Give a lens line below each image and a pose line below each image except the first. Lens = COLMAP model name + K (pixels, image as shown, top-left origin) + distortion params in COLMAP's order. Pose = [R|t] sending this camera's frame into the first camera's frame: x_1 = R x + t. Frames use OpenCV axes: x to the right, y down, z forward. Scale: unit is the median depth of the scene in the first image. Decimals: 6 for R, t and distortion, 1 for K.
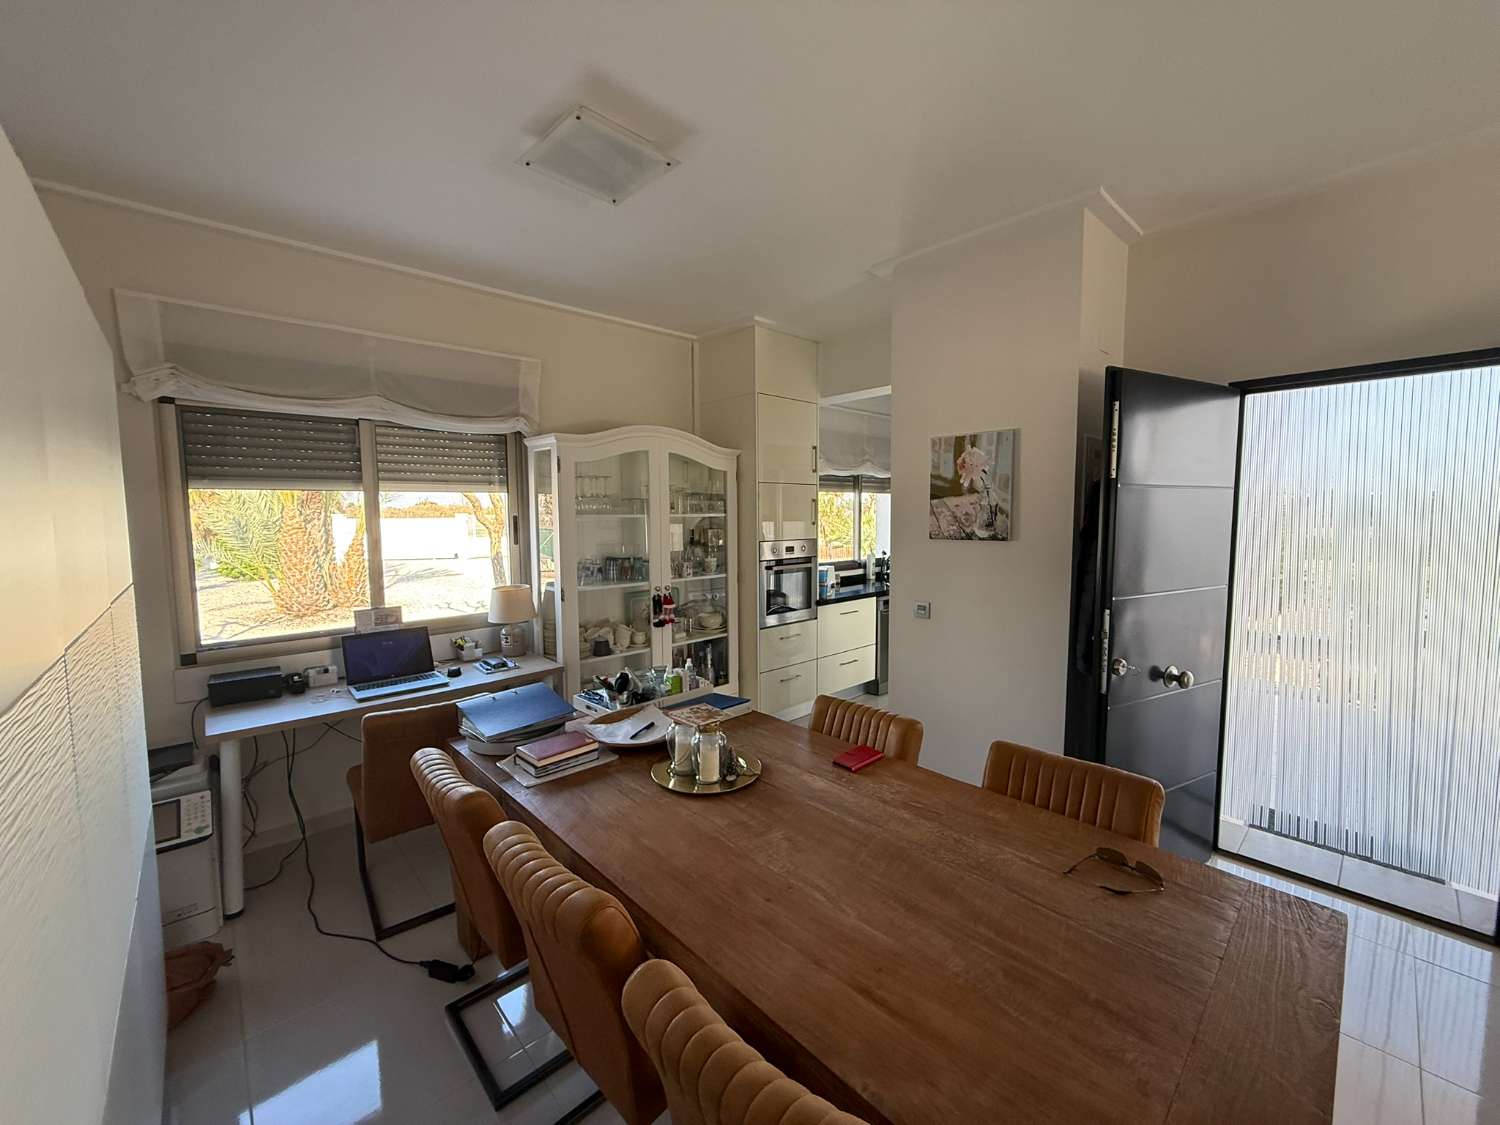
lens RADIAL K [[590.0, 0, 750.0], [0, 590.0, 562.5], [0, 0, 1]] dist [-0.005232, 0.000430]
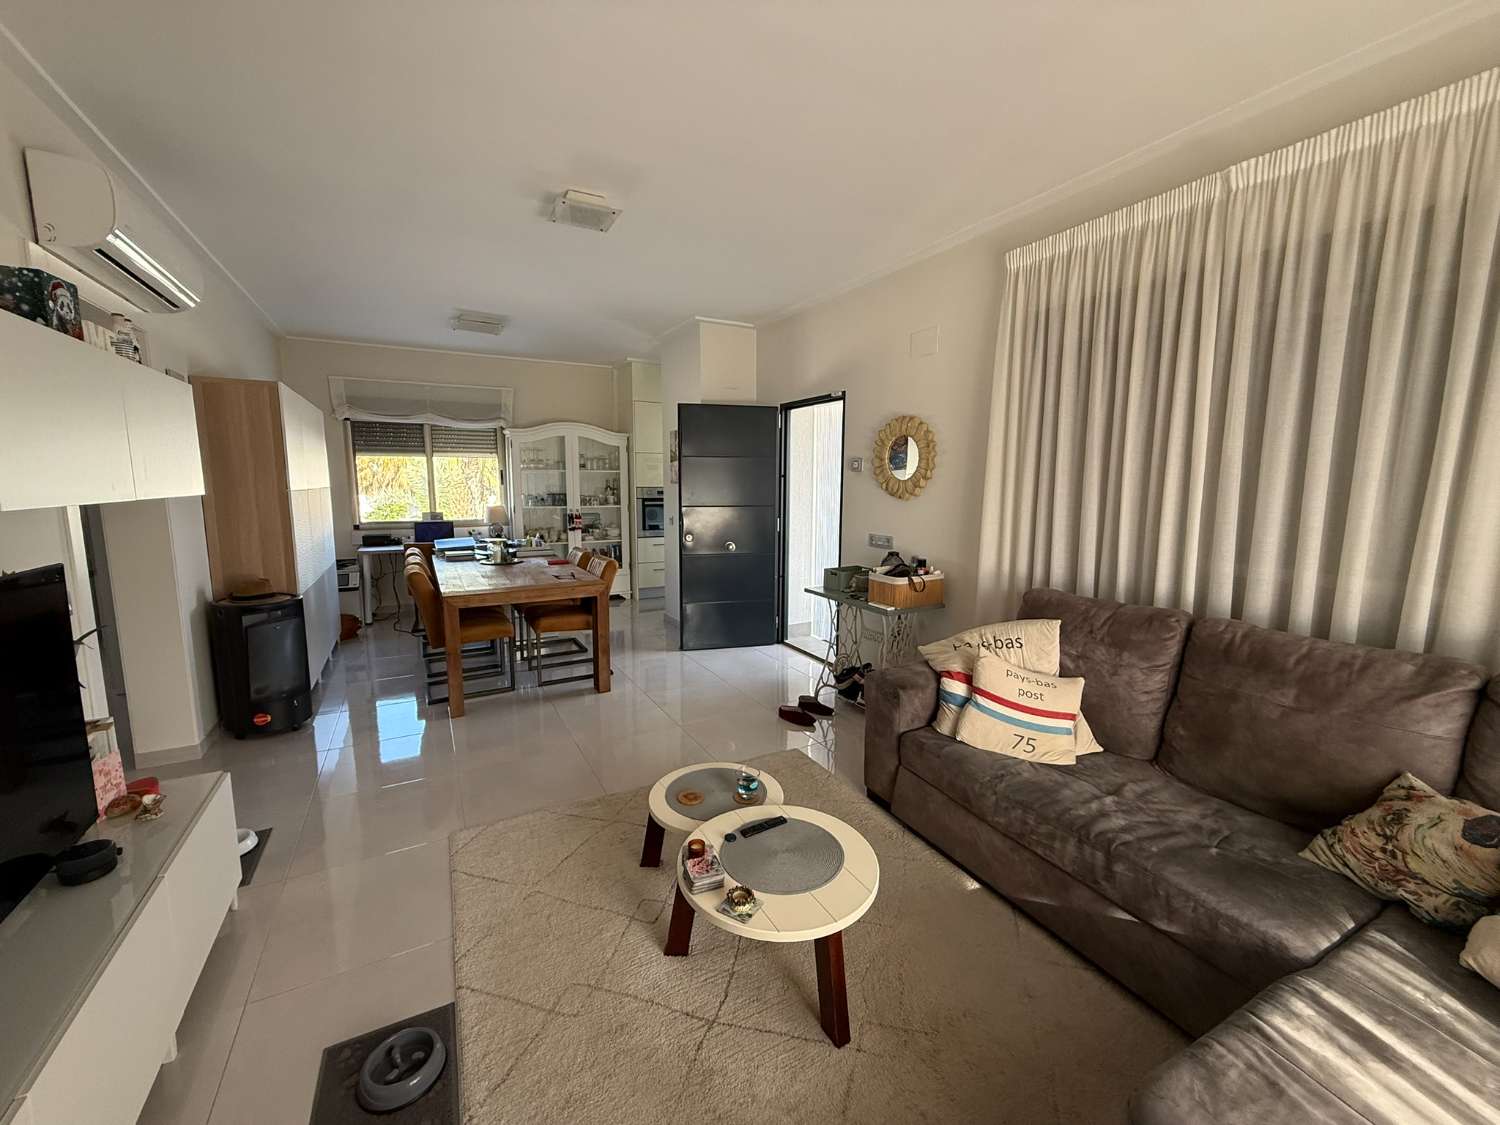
lens RADIAL K [[590.0, 0, 750.0], [0, 590.0, 562.5], [0, 0, 1]] dist [-0.005232, 0.000430]
pose [[0.970727, 0.048459, -0.235245, 0.990577], [-0.034953, 0.997510, 0.061250, 0.088407], [0.237628, -0.051234, 0.970004, -0.805950]]
